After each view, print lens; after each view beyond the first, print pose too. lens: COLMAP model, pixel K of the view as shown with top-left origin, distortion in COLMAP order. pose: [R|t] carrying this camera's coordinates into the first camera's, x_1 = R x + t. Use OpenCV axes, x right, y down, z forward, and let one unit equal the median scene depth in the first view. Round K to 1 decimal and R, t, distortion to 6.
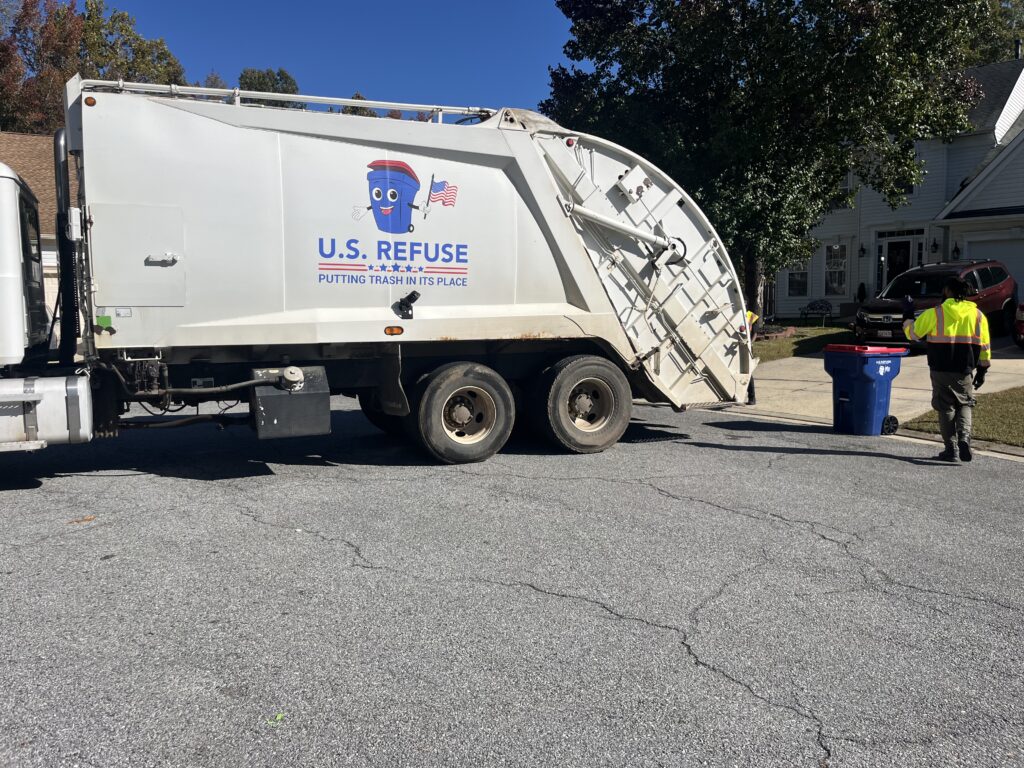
lens RADIAL K [[769.0, 0, 509.9], [0, 769.0, 390.6], [0, 0, 1]] dist [0.052523, -0.081850]
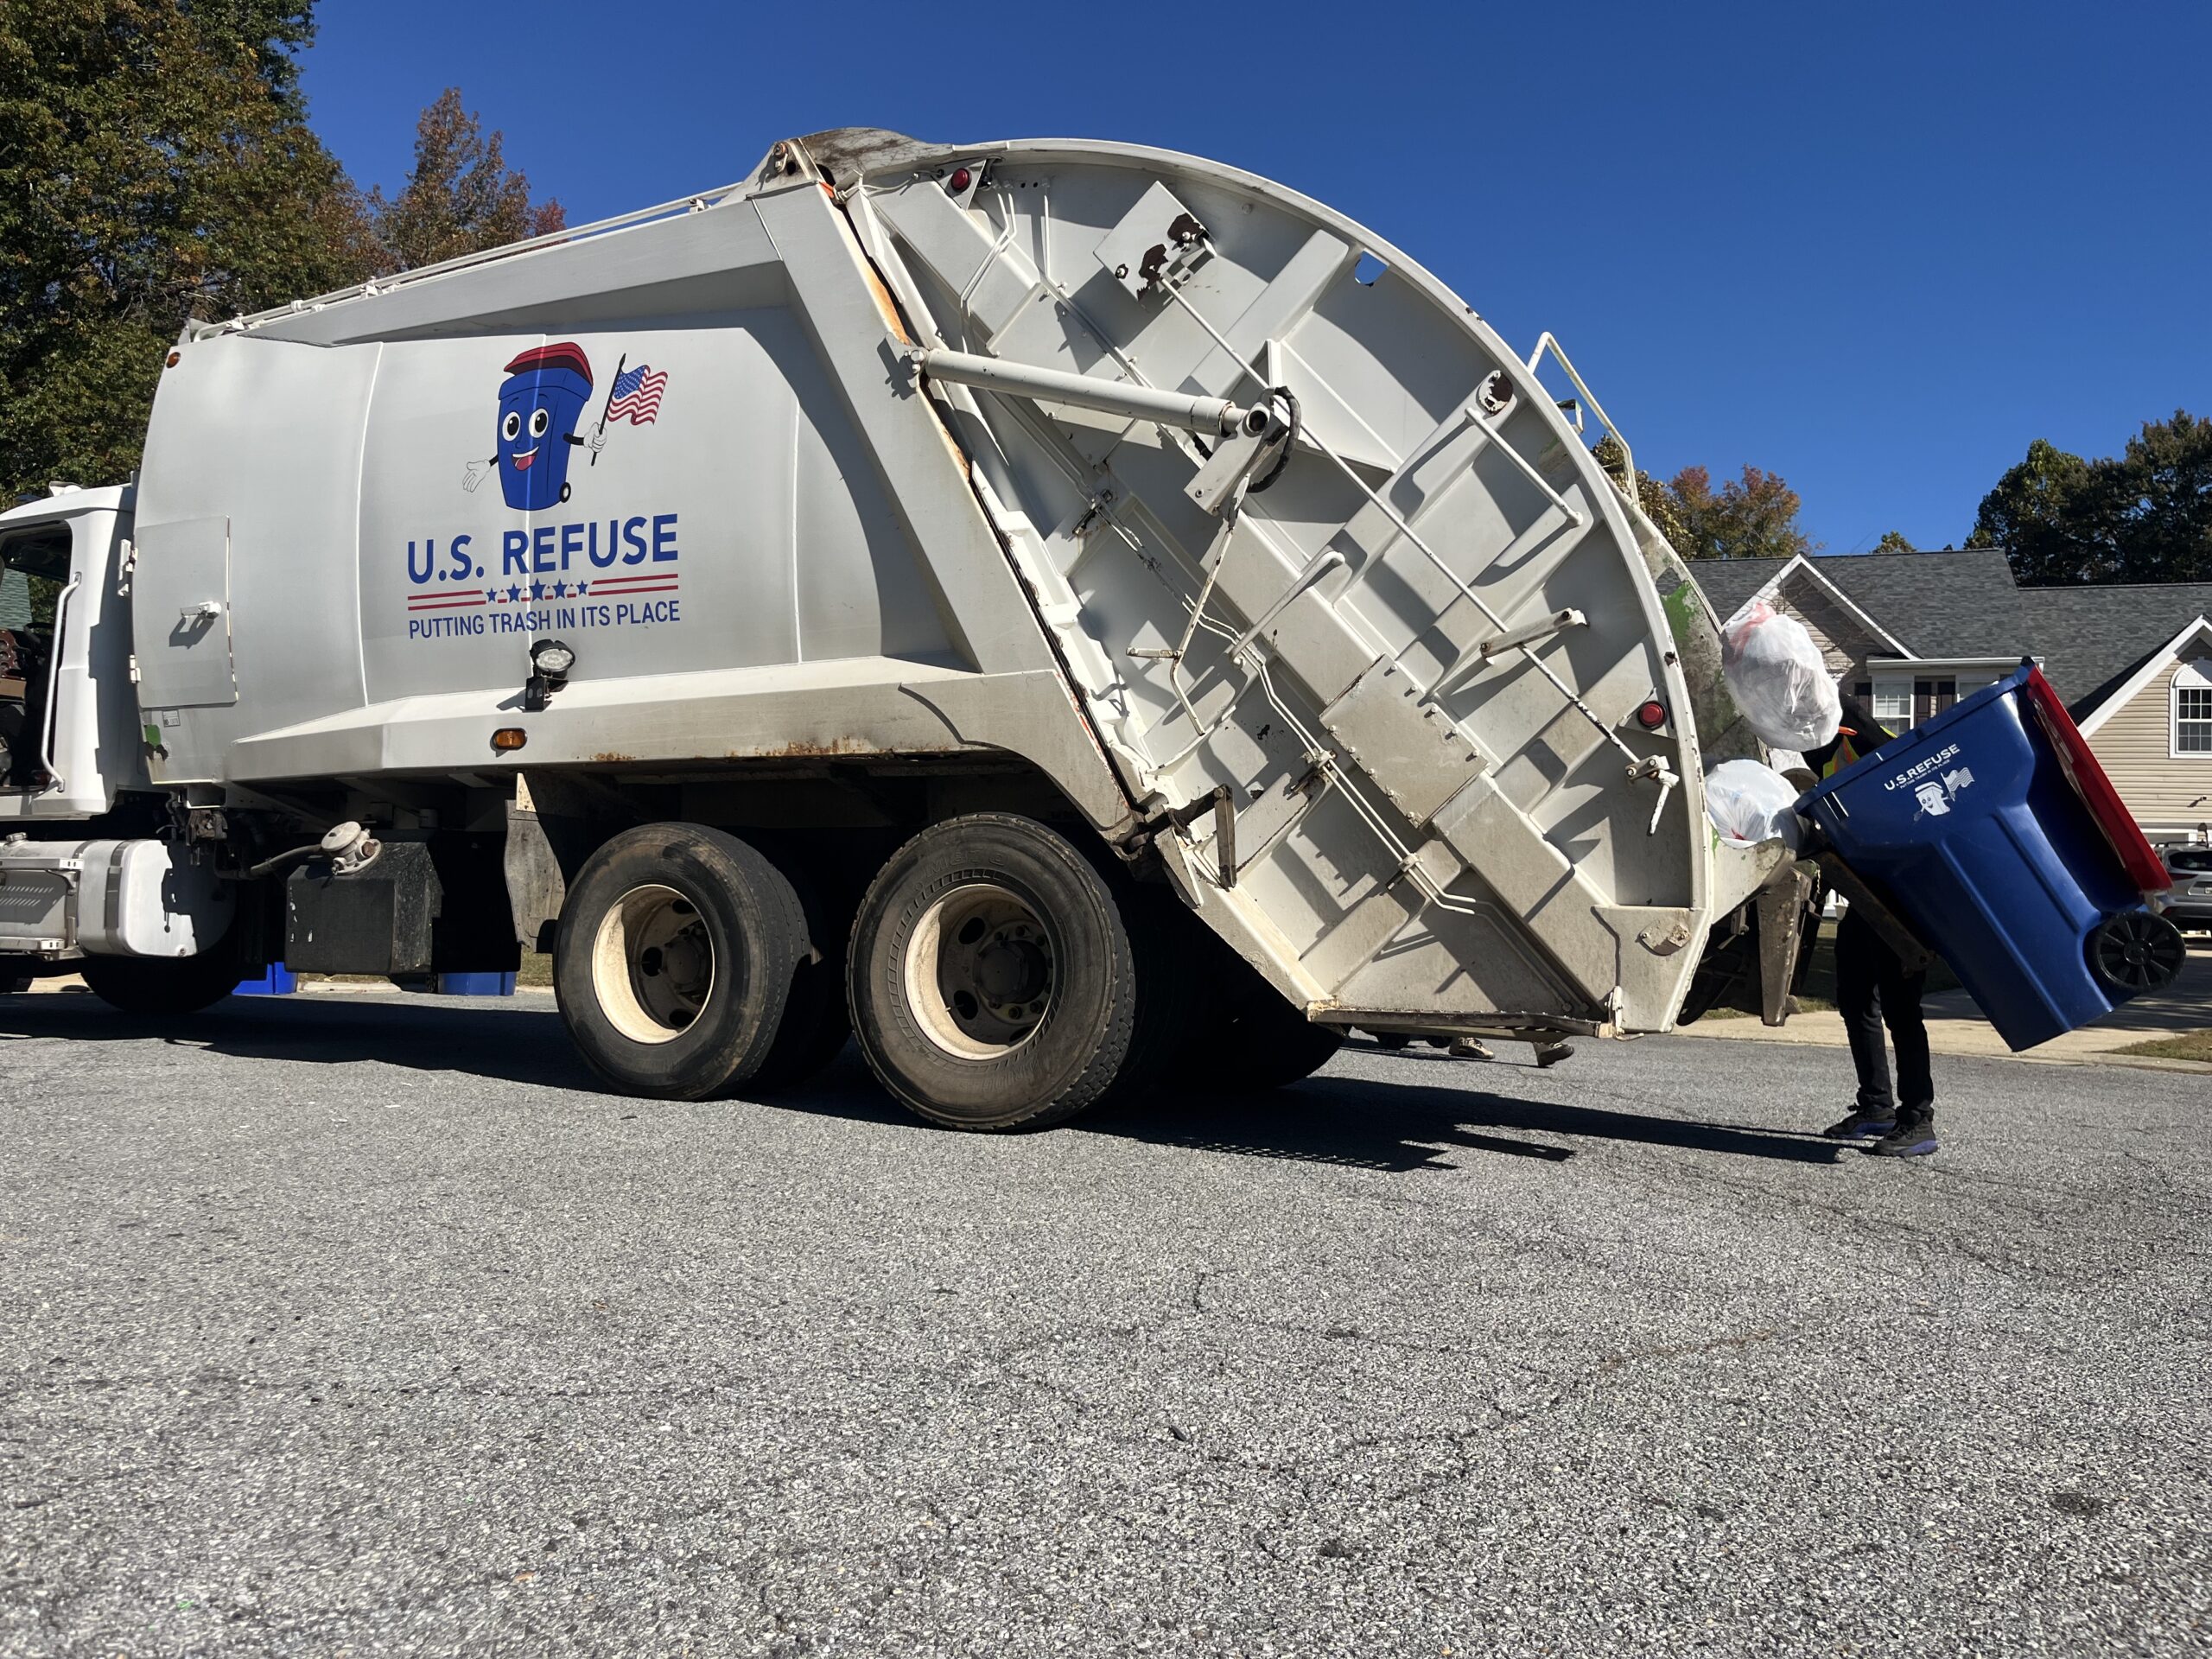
lens RADIAL K [[1661.1, 0, 1101.5], [0, 1661.1, 843.7], [0, 0, 1]] dist [0.052523, -0.081850]
pose [[0.626852, -0.021280, -0.778848, 0.730940], [-0.107783, 0.987647, -0.113734, 0.044107], [0.771647, 0.155241, 0.616815, 0.693285]]
